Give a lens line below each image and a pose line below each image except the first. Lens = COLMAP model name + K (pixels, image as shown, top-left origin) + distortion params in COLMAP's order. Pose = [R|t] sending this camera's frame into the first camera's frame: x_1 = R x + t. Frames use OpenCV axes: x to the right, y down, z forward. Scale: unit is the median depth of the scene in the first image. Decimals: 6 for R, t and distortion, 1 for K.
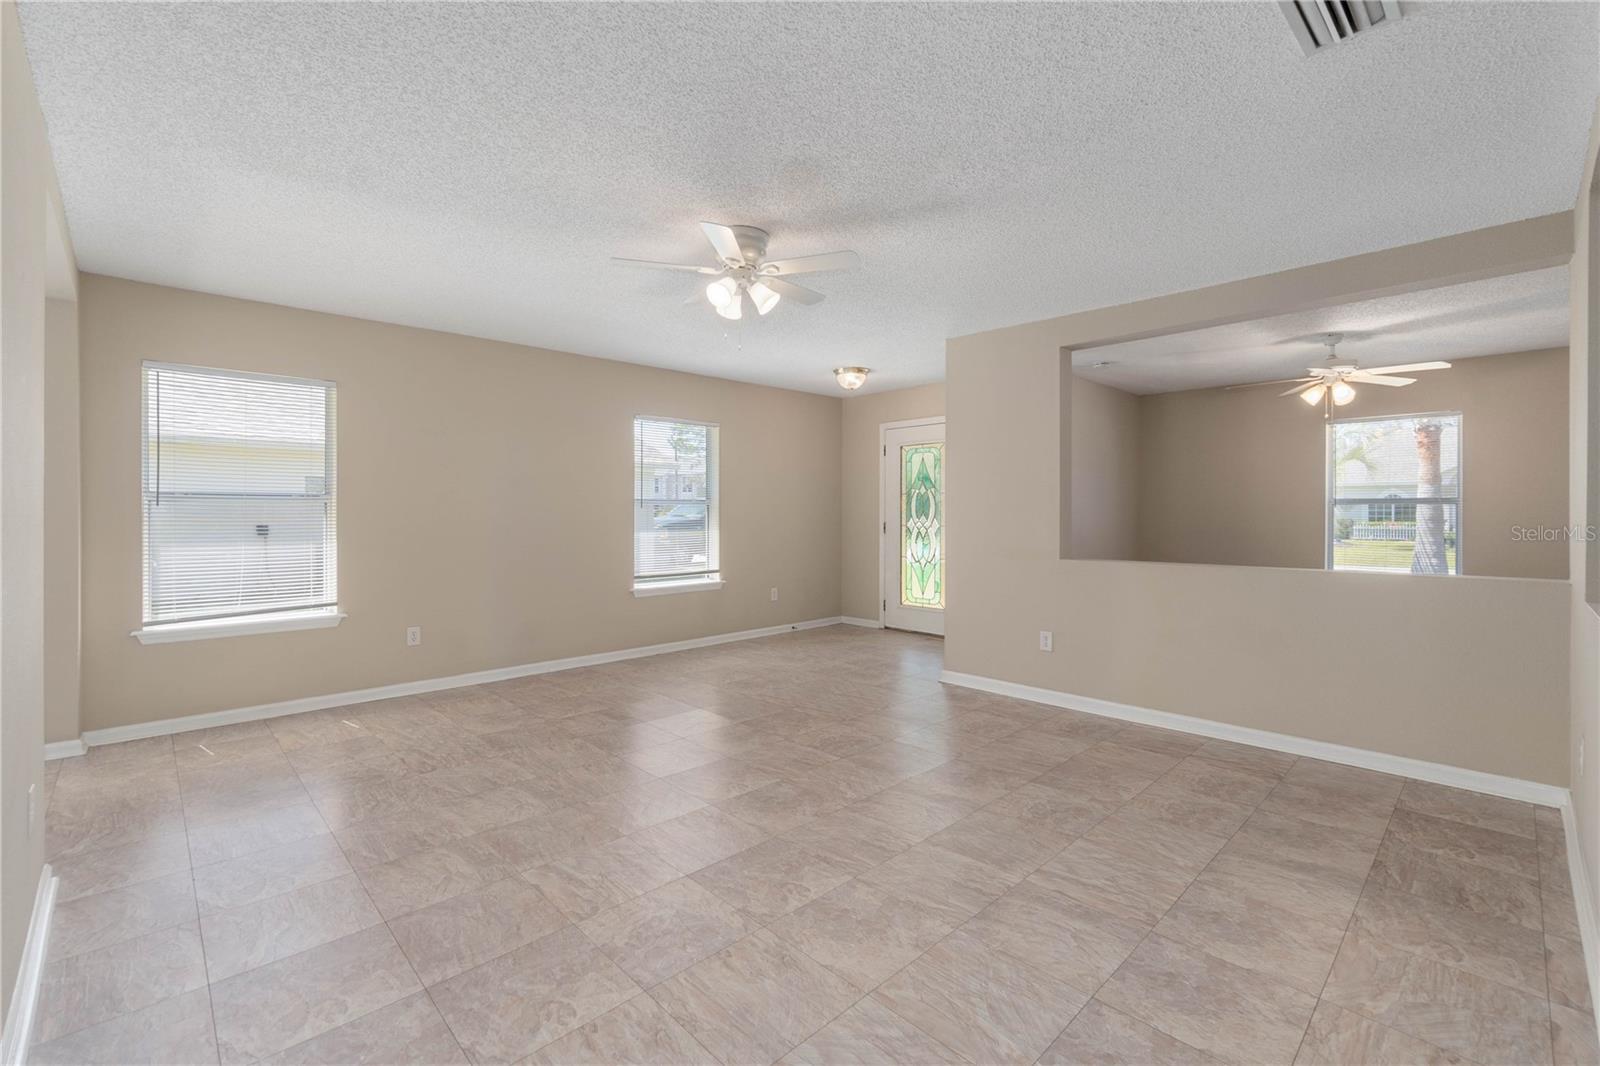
lens RADIAL K [[690.1, 0, 812.5], [0, 690.1, 509.0], [0, 0, 1]] dist [-0.008858, 0.002301]
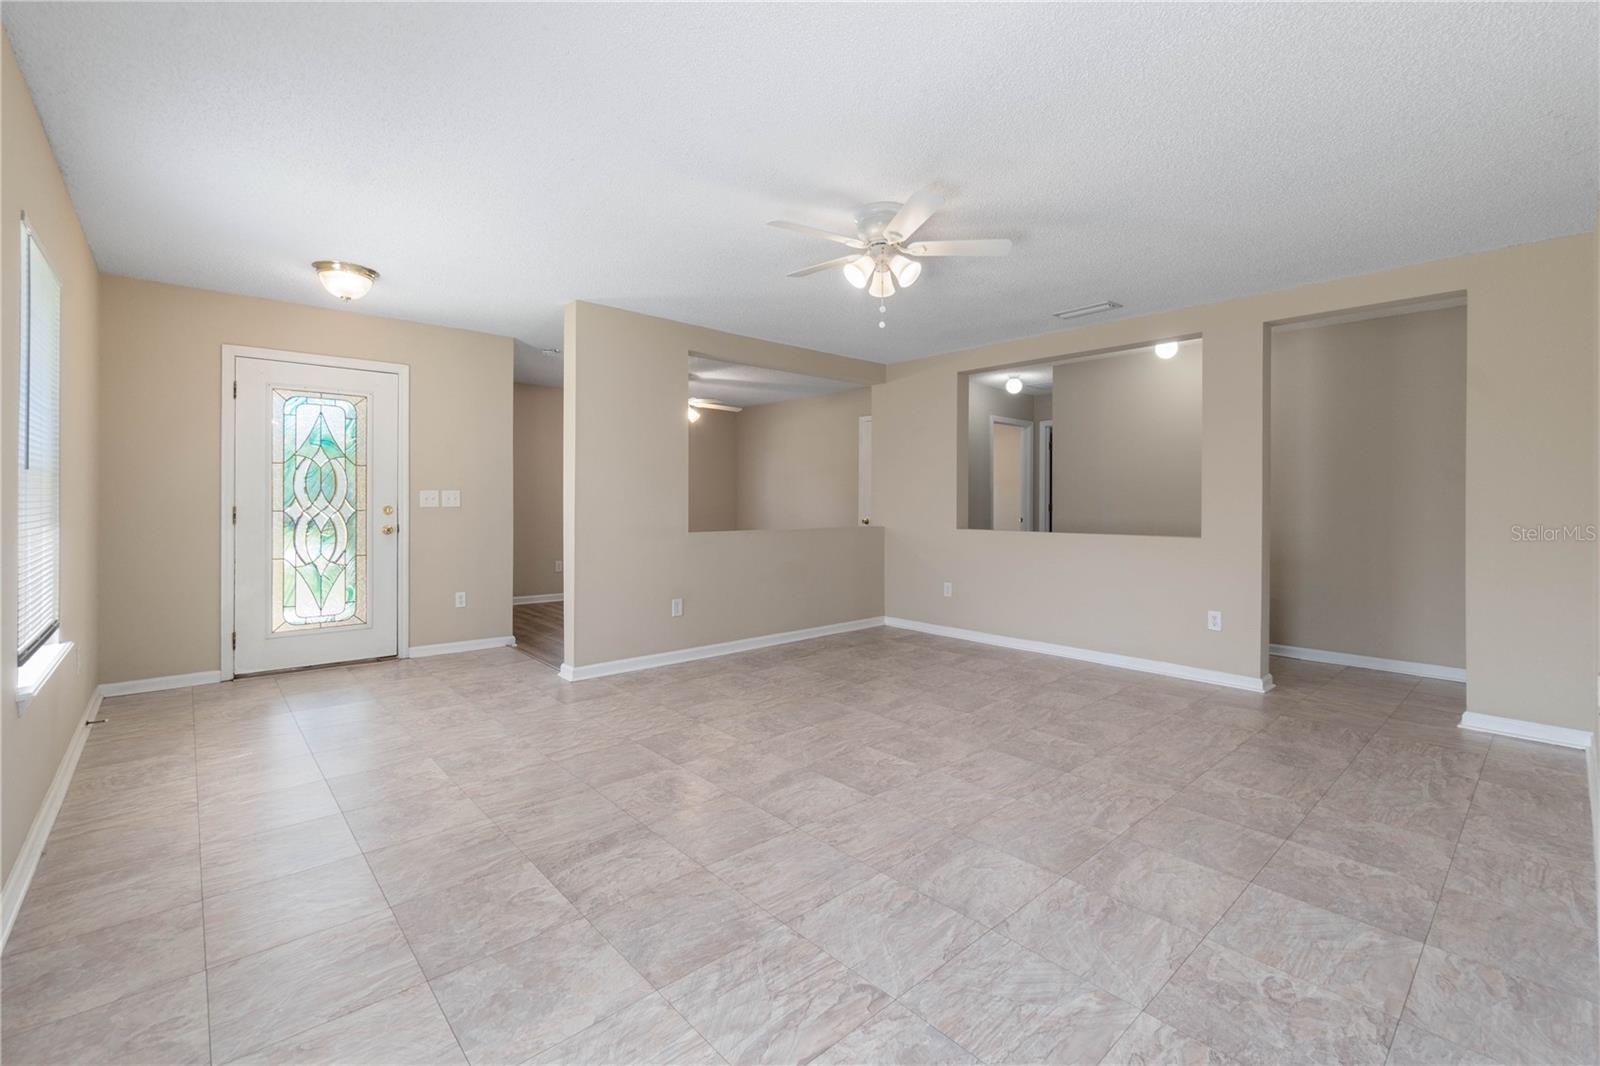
lens RADIAL K [[690.1, 0, 792.9], [0, 690.1, 506.0], [0, 0, 1]] dist [-0.008858, 0.002301]
pose [[0.050126, -0.007219, 0.998717, -1.144832], [-0.008191, 0.999937, 0.007639, 0.022492], [-0.998709, -0.008563, 0.050063, 1.115638]]
